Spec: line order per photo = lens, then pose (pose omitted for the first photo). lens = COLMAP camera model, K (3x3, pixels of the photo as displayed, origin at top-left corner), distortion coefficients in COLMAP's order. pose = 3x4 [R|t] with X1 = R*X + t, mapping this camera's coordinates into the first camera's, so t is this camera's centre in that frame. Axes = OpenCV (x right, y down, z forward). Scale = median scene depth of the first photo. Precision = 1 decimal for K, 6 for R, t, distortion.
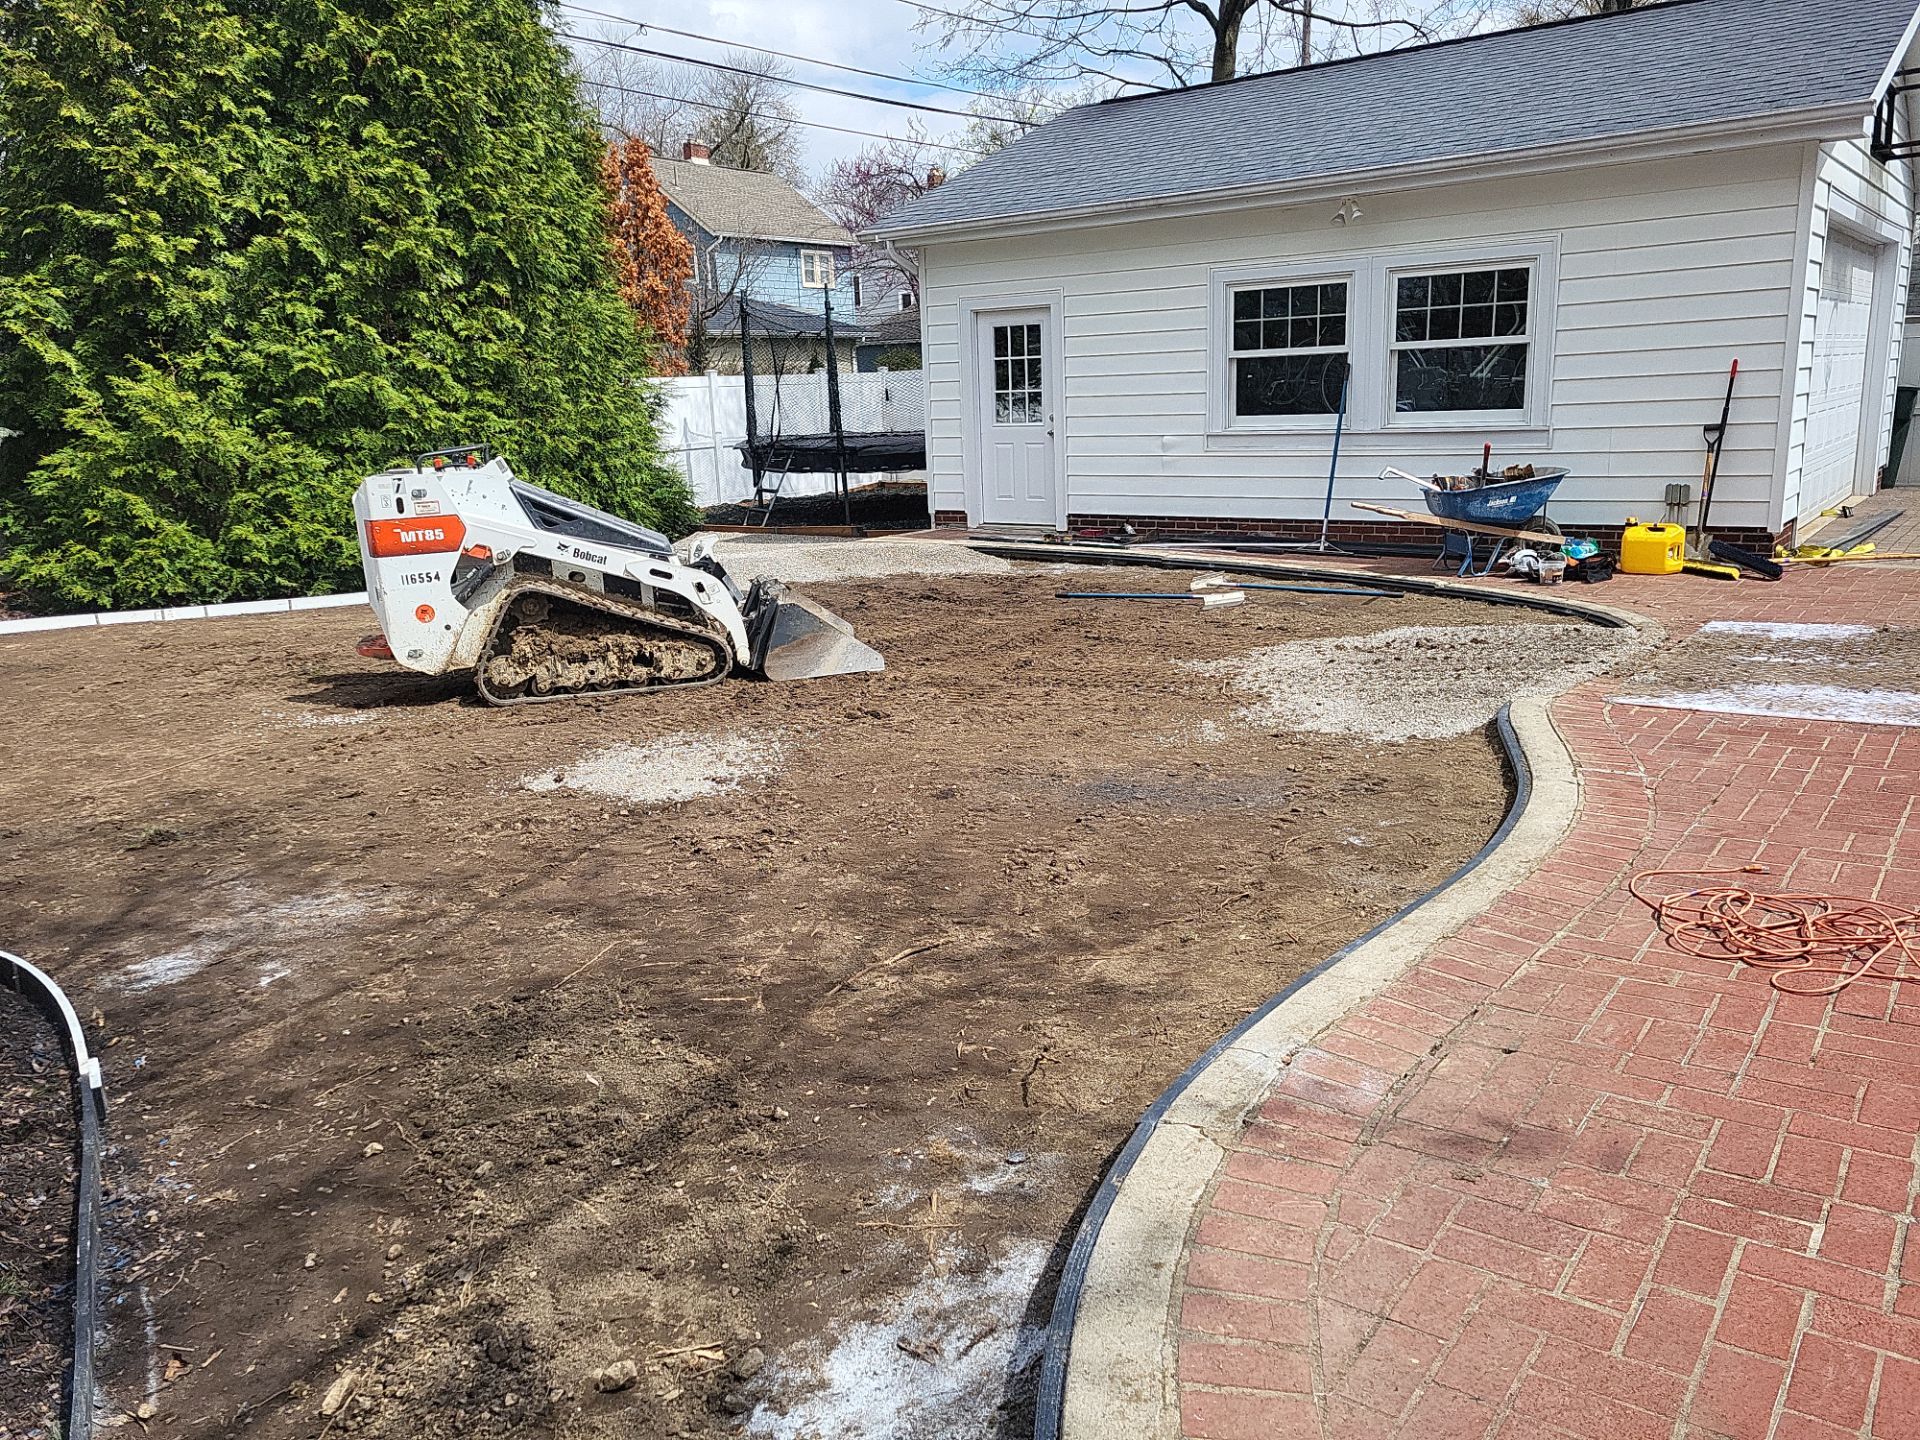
lens RADIAL K [[1457.7, 0, 960.0], [0, 1457.7, 720.0], [0, 0, 1]] dist [0.056903, -0.063021]
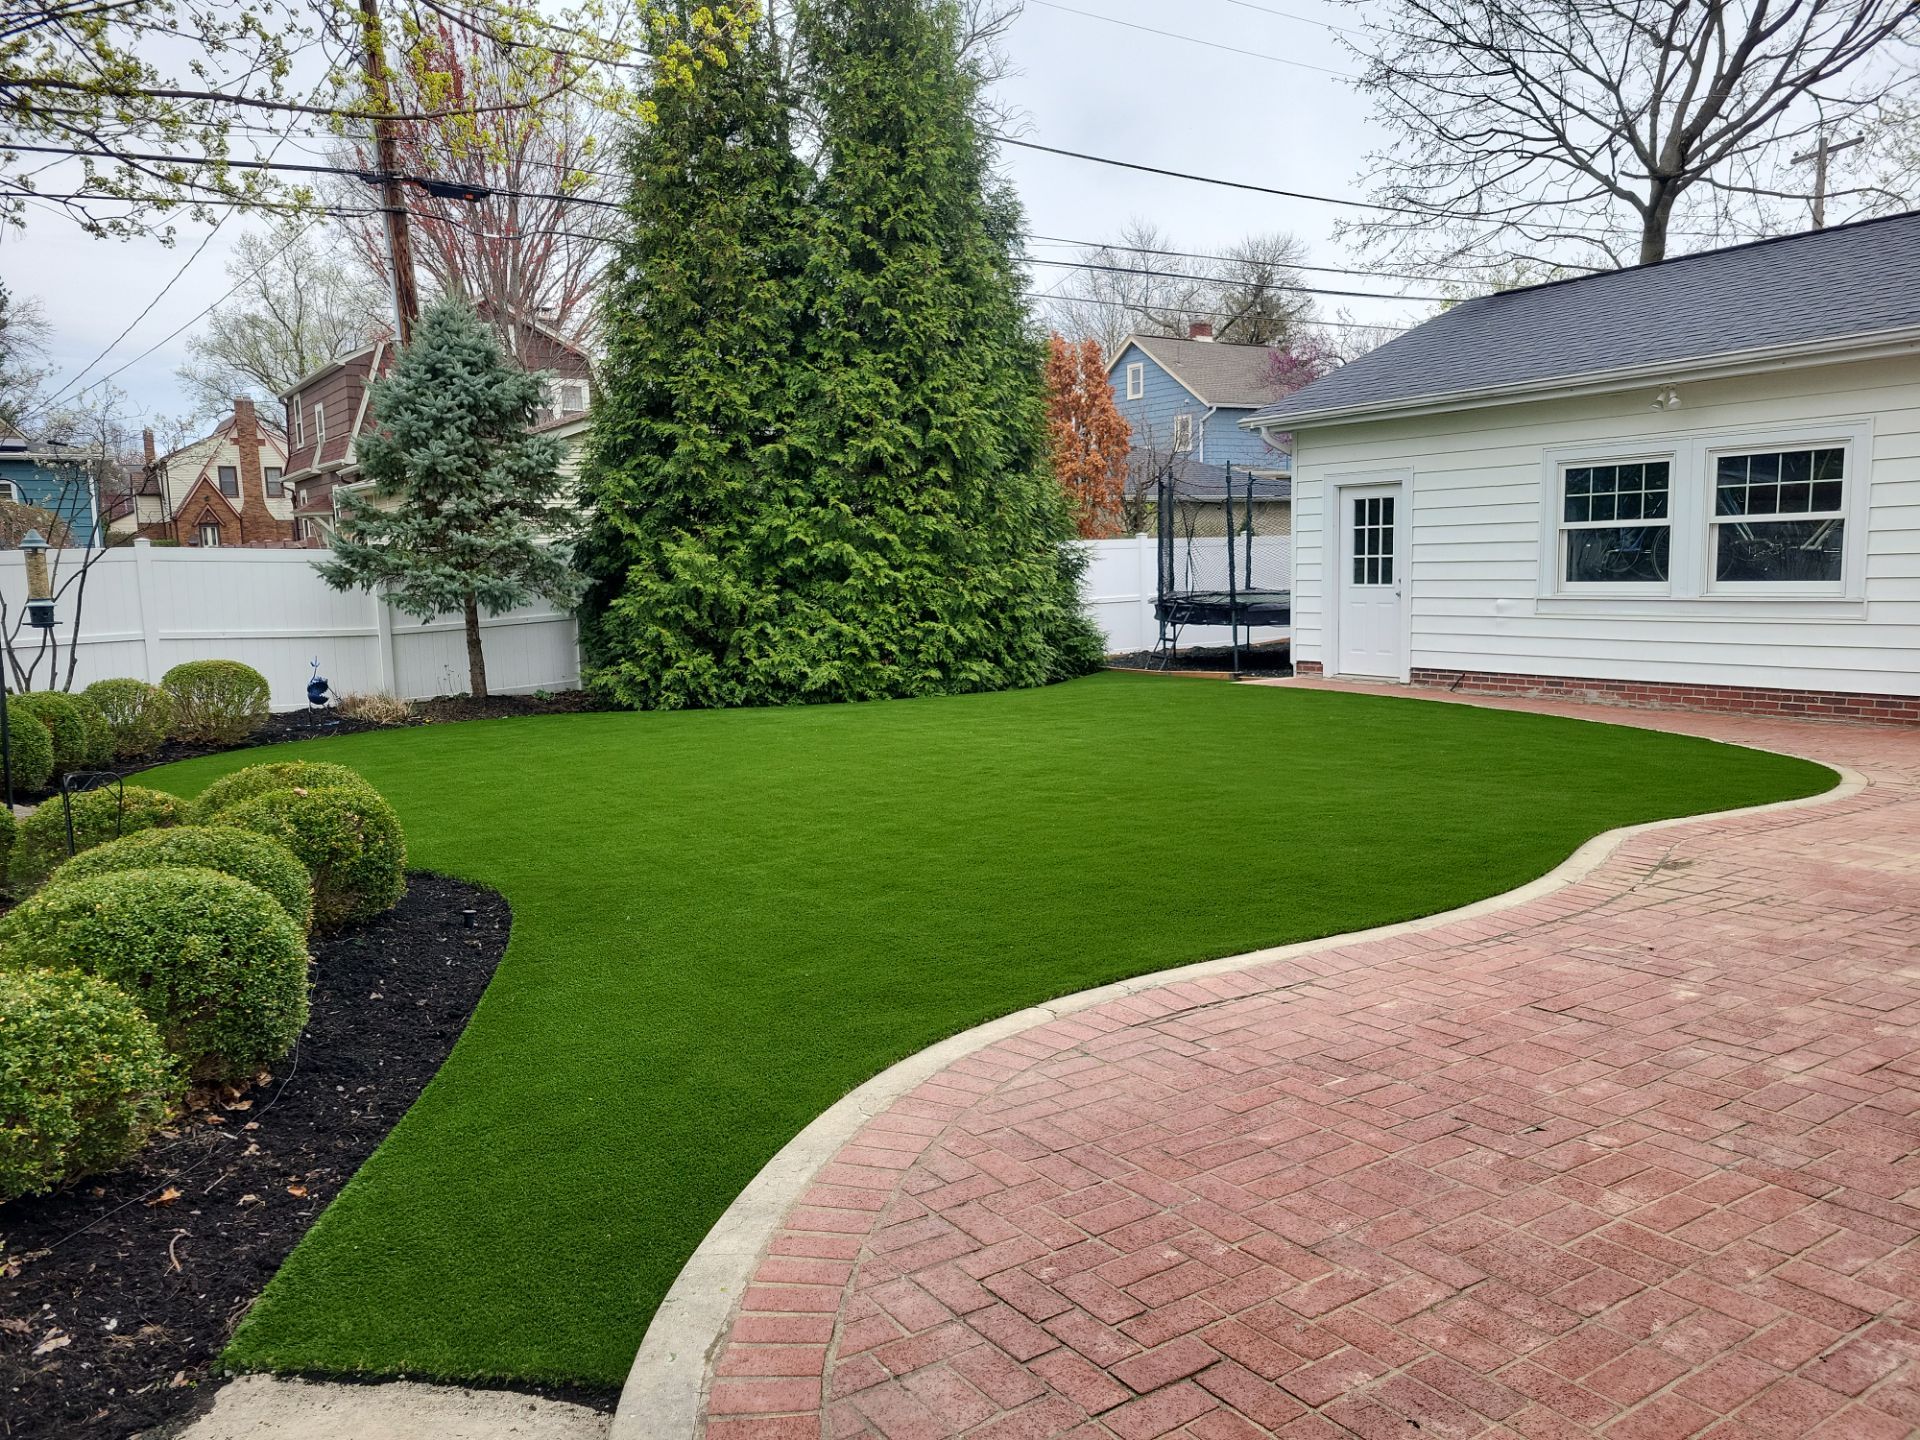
lens RADIAL K [[1457.7, 0, 960.0], [0, 1457.7, 720.0], [0, 0, 1]] dist [0.056903, -0.063021]
pose [[0.940091, 0.047175, -0.337643, 0.138372], [-0.081662, 0.992708, -0.088668, 0.025100], [0.330998, 0.110929, 0.937089, -0.146310]]
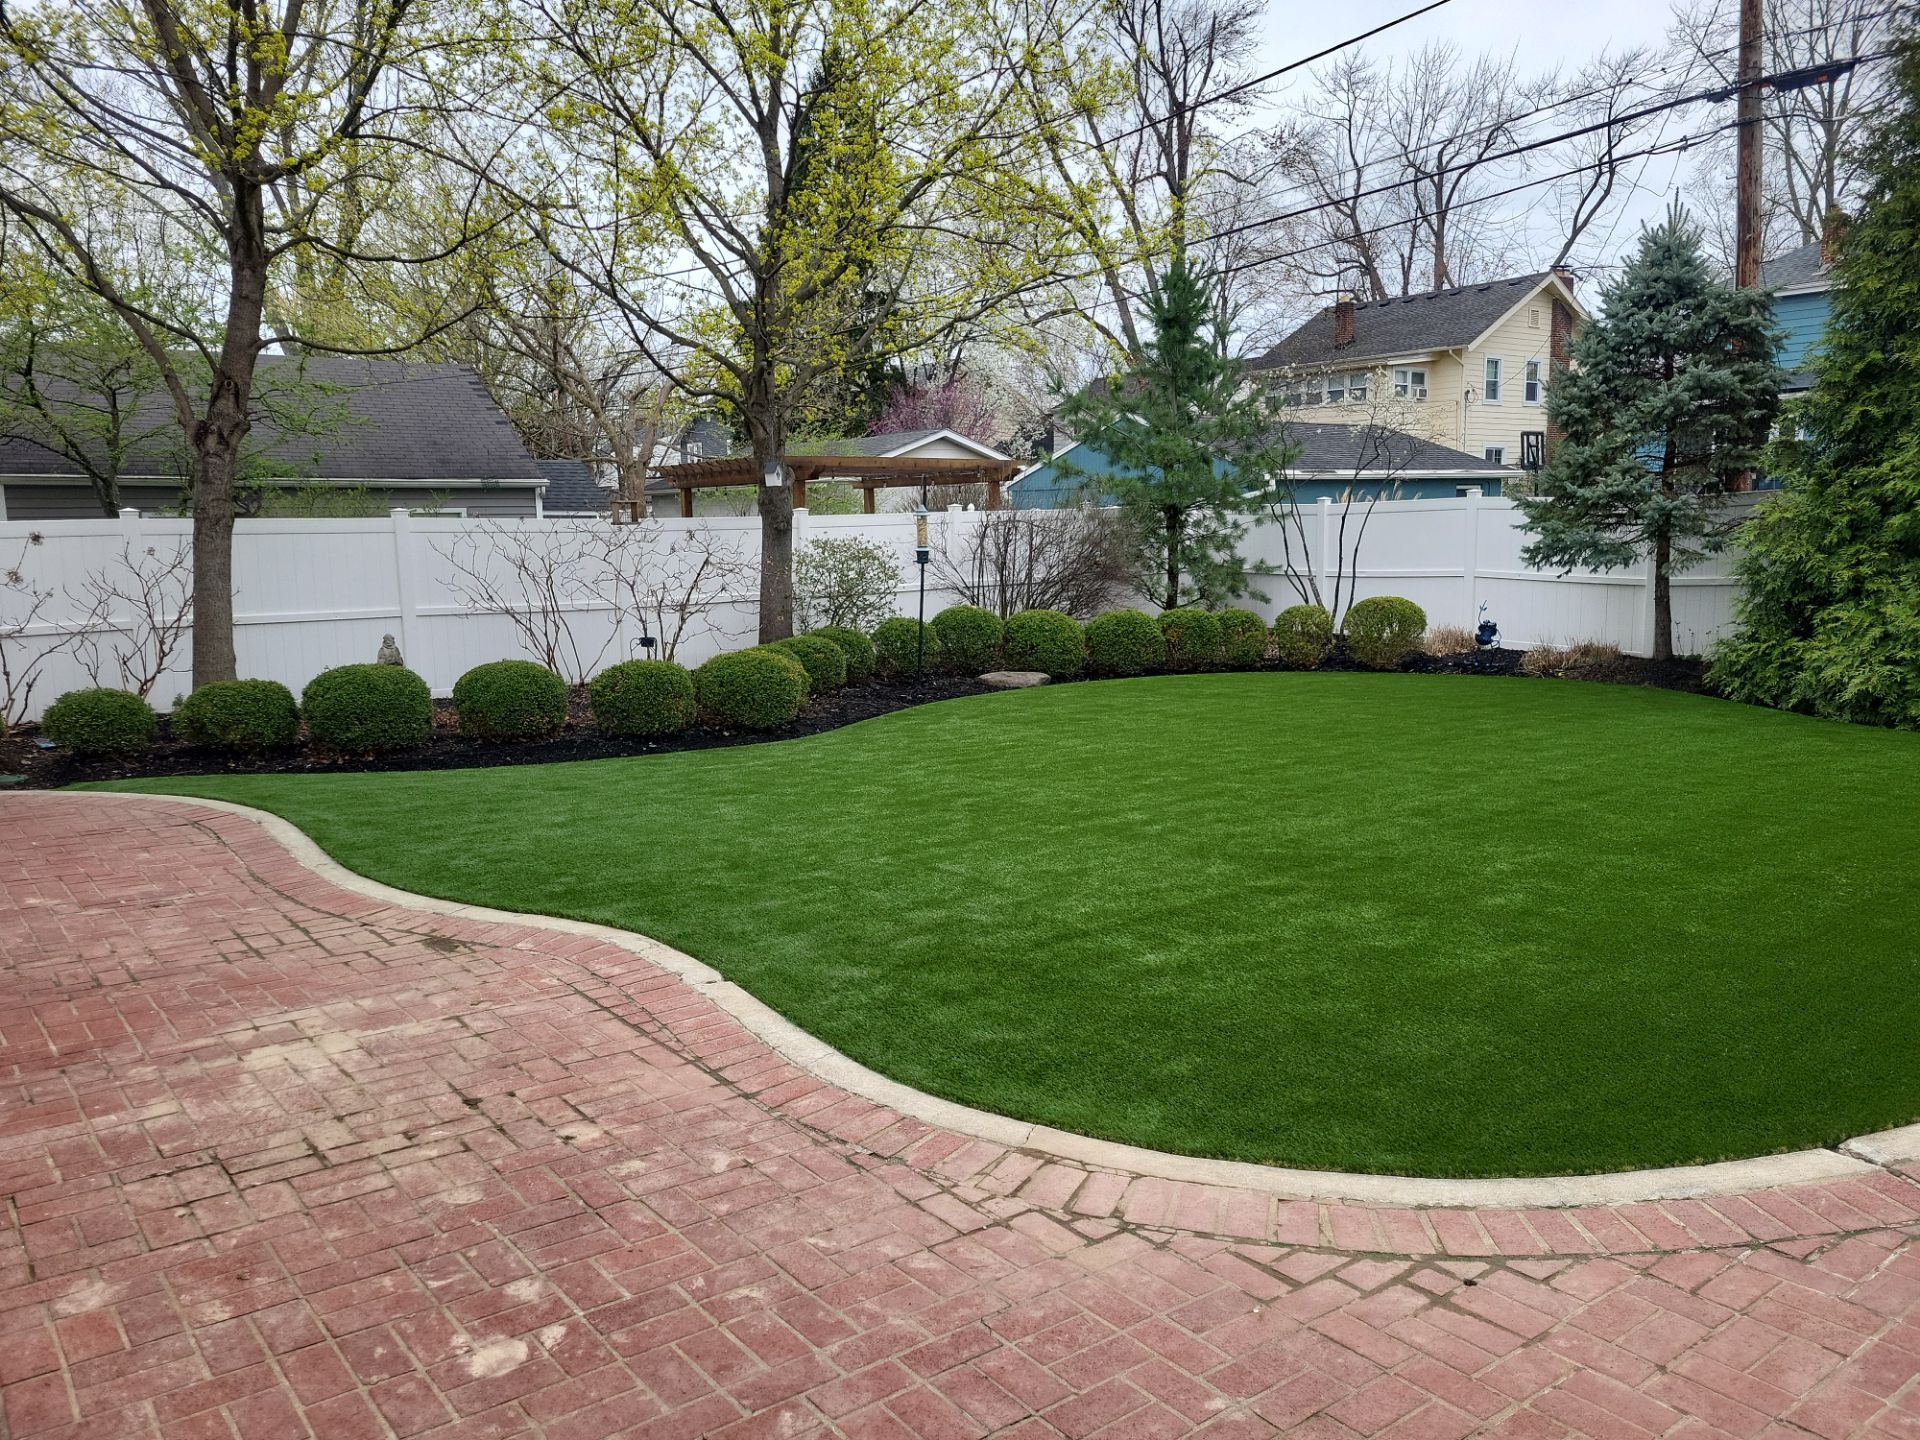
lens RADIAL K [[1457.7, 0, 960.0], [0, 1457.7, 720.0], [0, 0, 1]] dist [0.056903, -0.063021]
pose [[-0.313042, 0.166220, -0.935081, 0.589028], [-0.182011, 0.955817, 0.230839, -0.192700], [0.932136, 0.242457, -0.268957, 0.695679]]
